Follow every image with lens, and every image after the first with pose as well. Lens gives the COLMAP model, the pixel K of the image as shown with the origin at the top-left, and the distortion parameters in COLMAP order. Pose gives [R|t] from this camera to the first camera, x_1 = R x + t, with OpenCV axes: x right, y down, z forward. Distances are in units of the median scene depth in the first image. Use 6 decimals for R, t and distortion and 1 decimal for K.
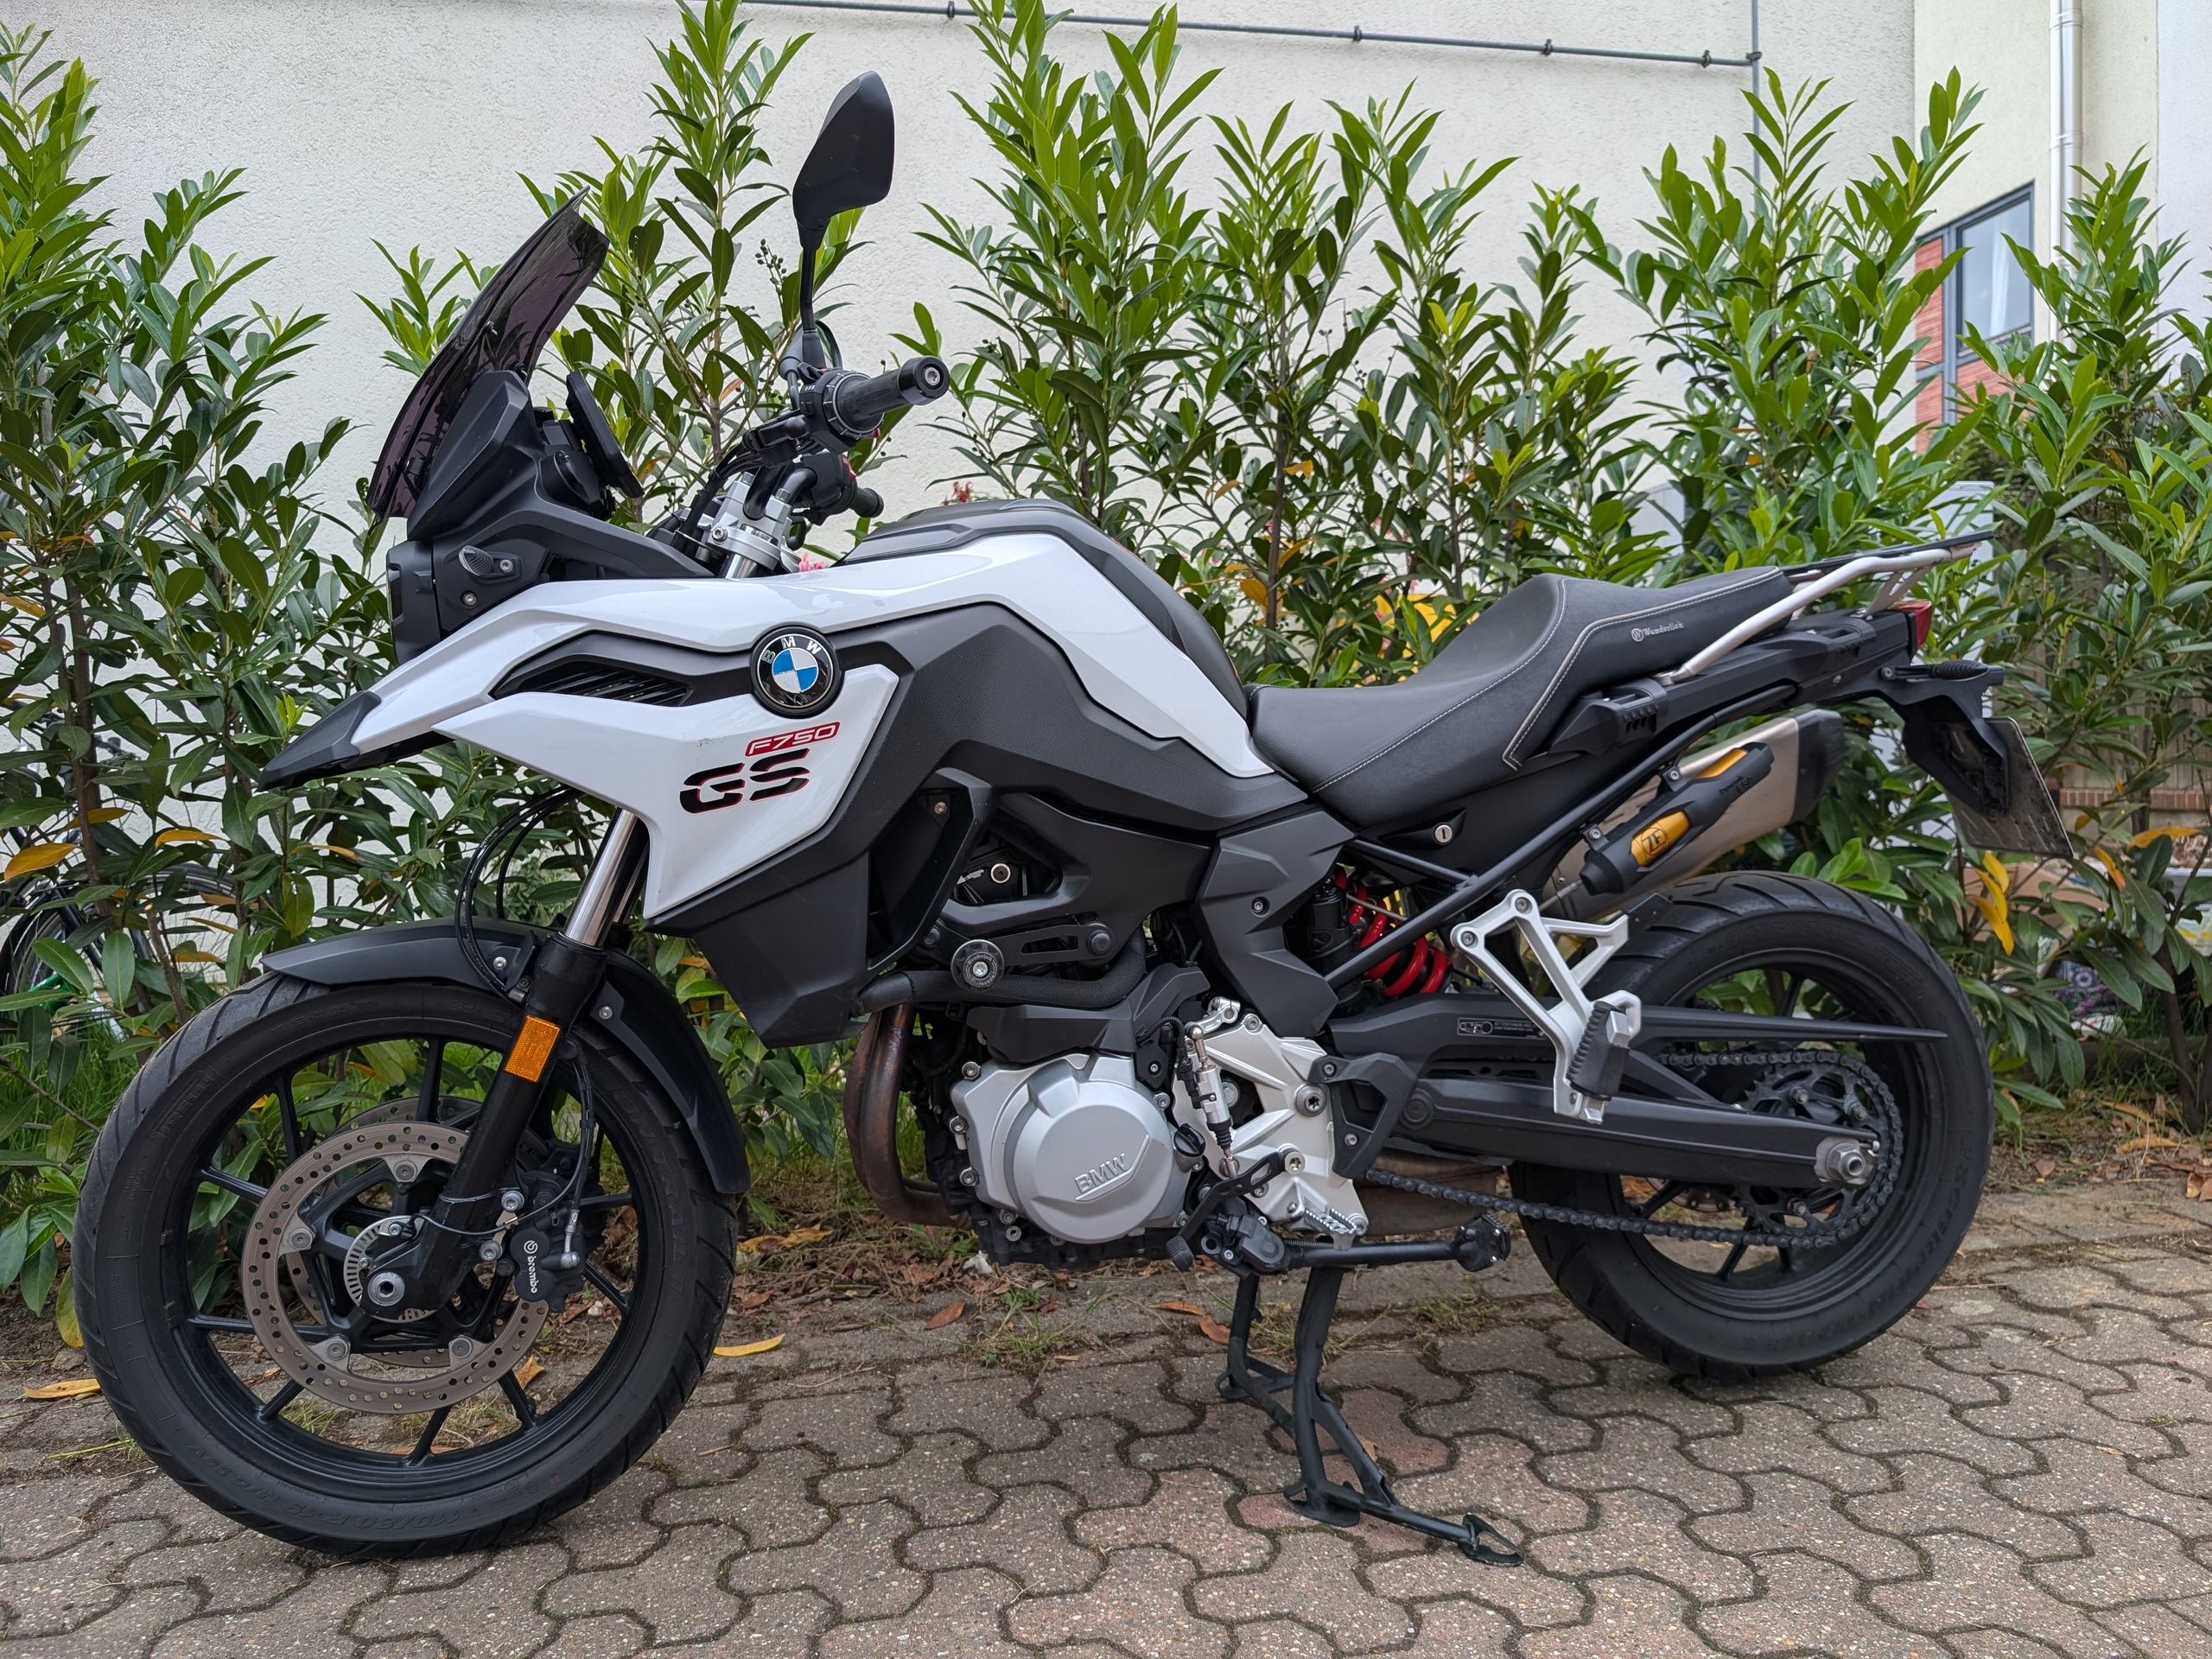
lens RADIAL K [[1628.7, 0, 1106.0], [0, 1628.7, 829.5], [0, 0, 1]] dist [-0.002832, 0.007755]
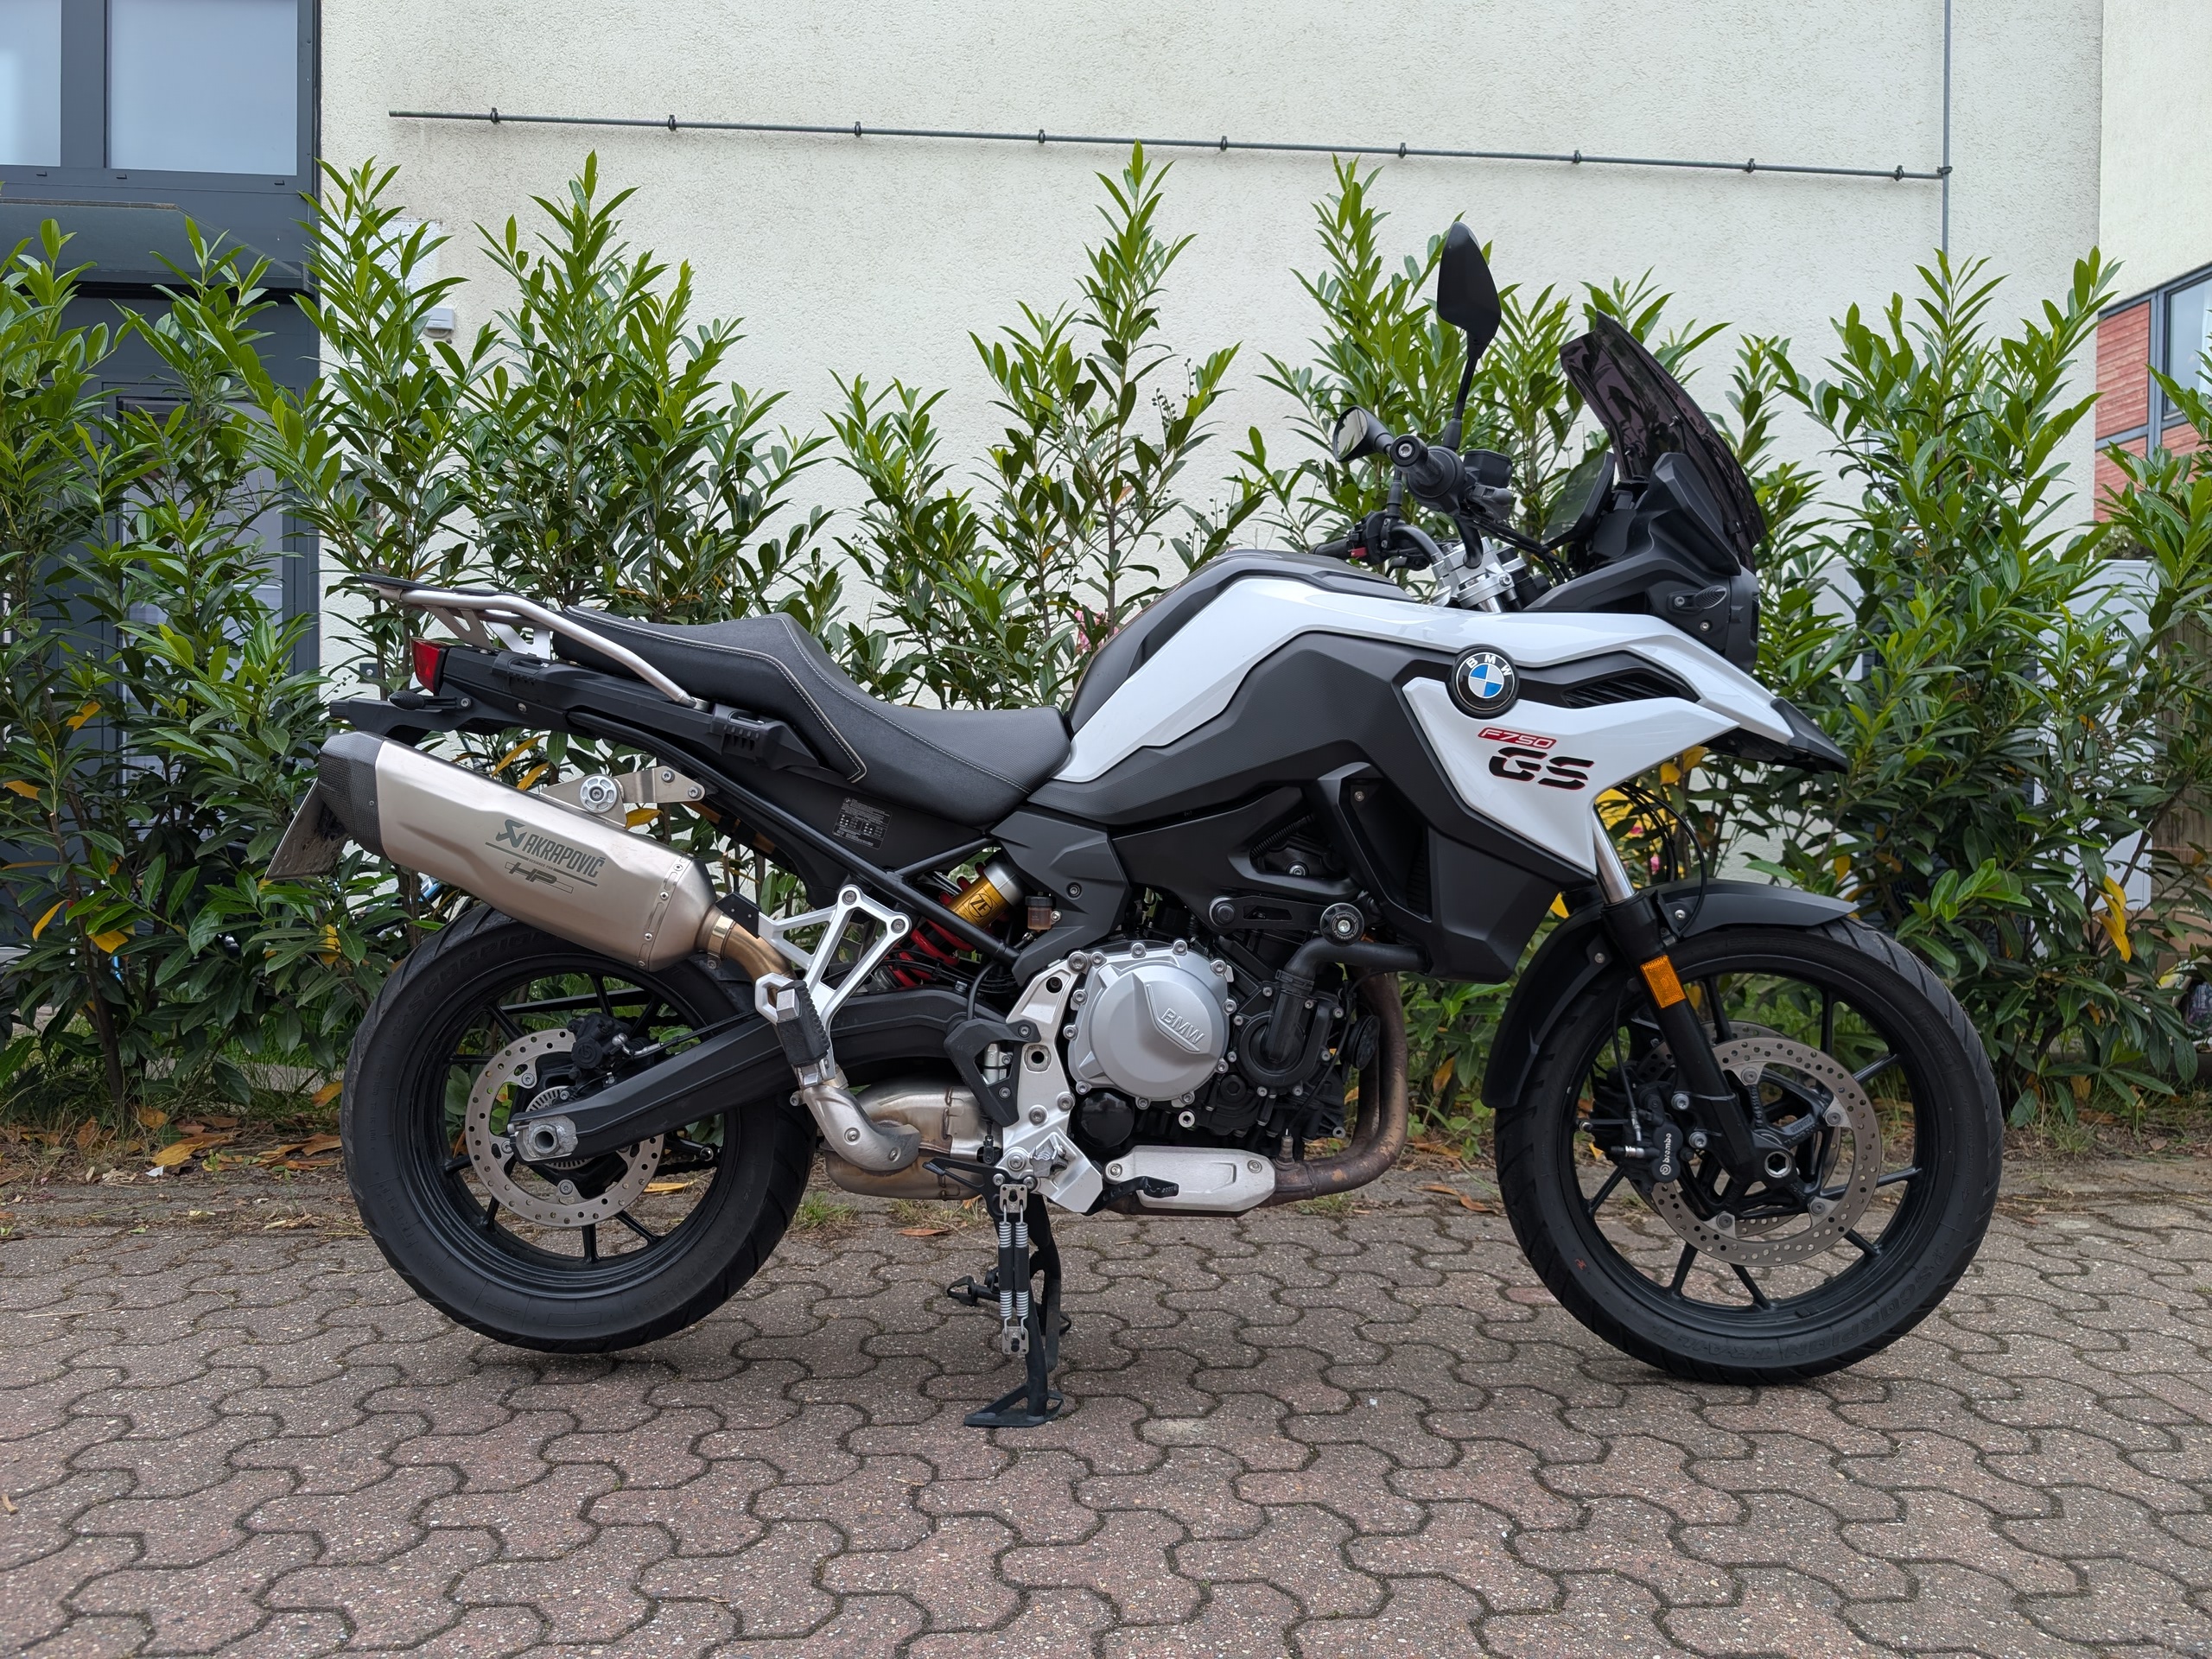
lens RADIAL K [[1566.4, 0, 1105.9], [0, 1566.4, 818.1], [0, 0, 1]] dist [0.003460, 0.003524]
pose [[0.993251, 0.037276, -0.109832, -0.079046], [-0.040055, 0.998928, -0.023202, 0.026181], [0.108849, 0.027444, 0.993679, -0.252431]]
